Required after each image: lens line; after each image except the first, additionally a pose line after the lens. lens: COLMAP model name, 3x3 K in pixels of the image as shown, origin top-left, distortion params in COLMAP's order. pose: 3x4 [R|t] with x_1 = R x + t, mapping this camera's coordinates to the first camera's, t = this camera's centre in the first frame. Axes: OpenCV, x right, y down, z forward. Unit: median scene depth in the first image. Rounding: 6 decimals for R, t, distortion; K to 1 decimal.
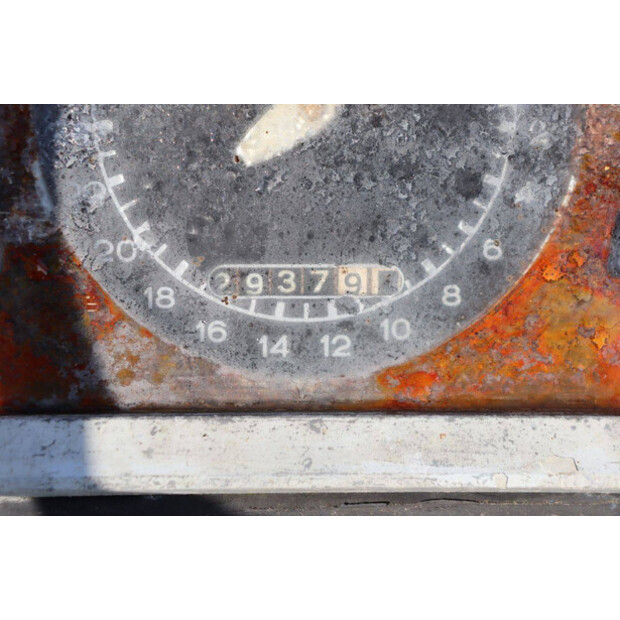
lens RADIAL K [[1350.9, 0, 310.4], [0, 1350.9, 308.4], [0, 0, 1]] dist [0.112288, 0.000000]
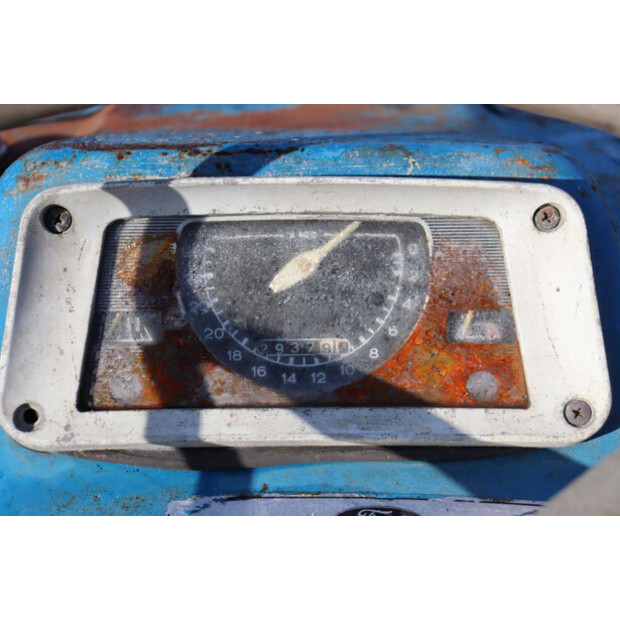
lens RADIAL K [[1350.9, 0, 309.7], [0, 1350.9, 314.5], [0, 0, 1]] dist [0.112288, 0.000000]
pose [[0.998054, -0.014416, -0.060667, 0.137748], [0.008102, 0.994642, -0.103061, 0.150153], [0.061827, 0.102369, 0.992823, -1.119289]]
